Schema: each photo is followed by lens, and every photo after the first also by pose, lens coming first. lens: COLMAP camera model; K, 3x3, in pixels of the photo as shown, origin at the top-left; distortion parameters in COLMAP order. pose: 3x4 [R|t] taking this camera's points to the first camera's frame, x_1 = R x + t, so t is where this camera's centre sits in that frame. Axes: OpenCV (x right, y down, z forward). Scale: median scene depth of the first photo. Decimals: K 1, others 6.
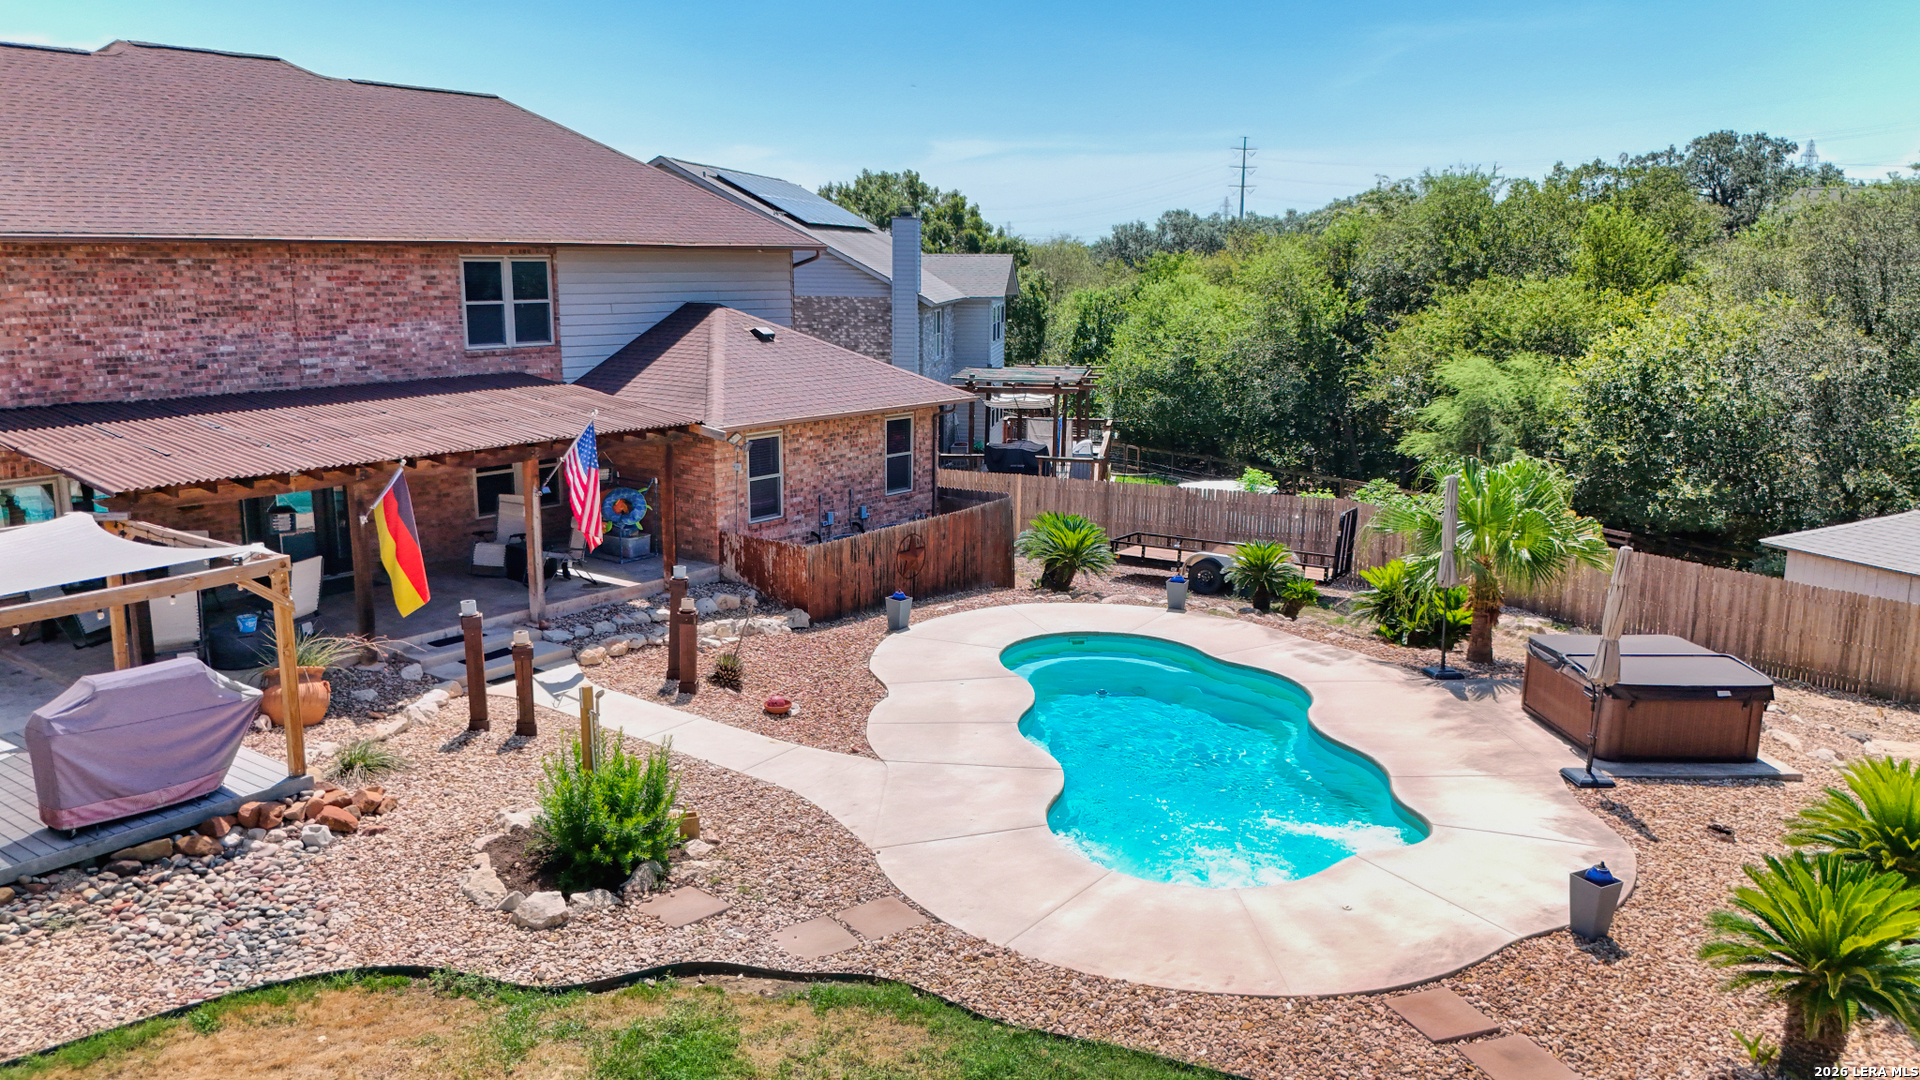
lens RADIAL K [[1375.9, 0, 960.0], [0, 1375.9, 540.0], [0, 0, 1]] dist [0.009666, 0.000516]
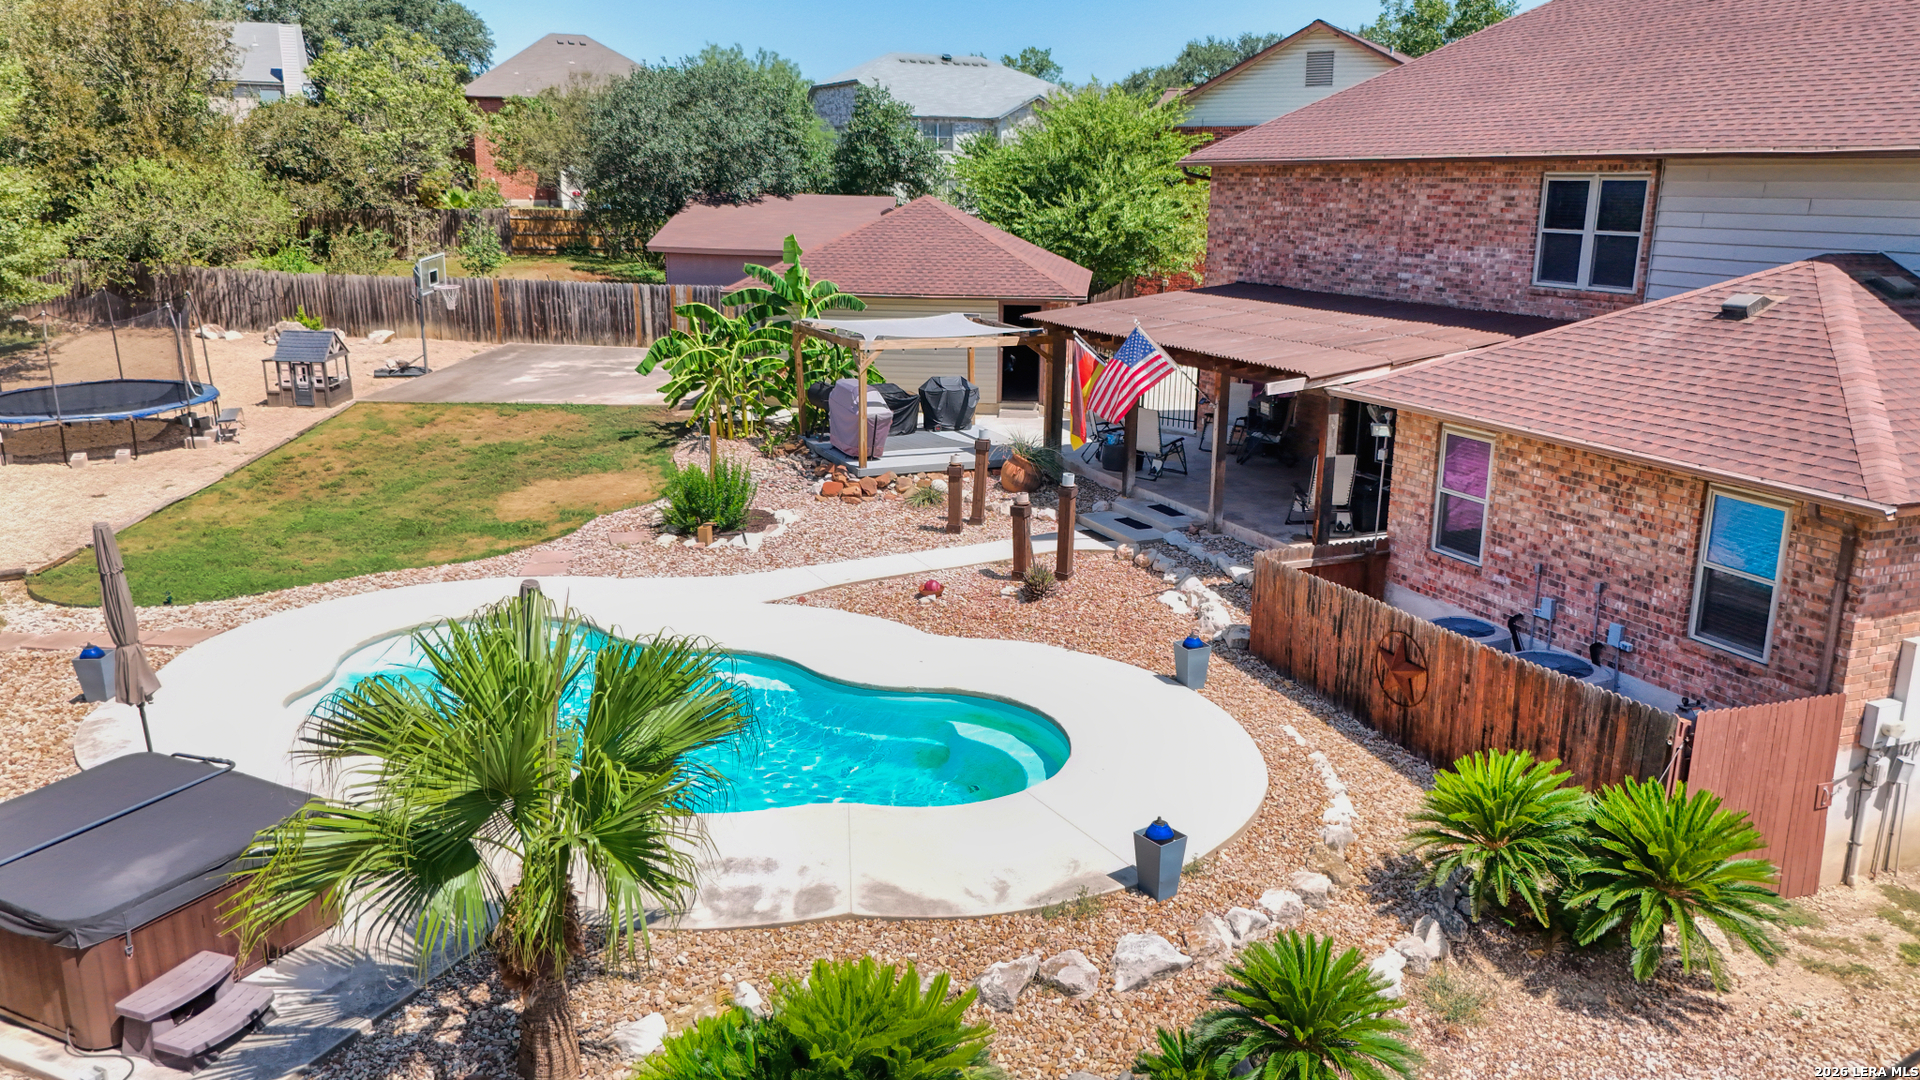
lens RADIAL K [[1375.9, 0, 960.0], [0, 1375.9, 540.0], [0, 0, 1]] dist [0.009666, 0.000516]
pose [[-0.477626, 0.208793, -0.853392, 0.607250], [-0.194972, 0.921939, 0.334686, -0.220907], [0.856656, 0.326242, -0.399633, 1.149626]]
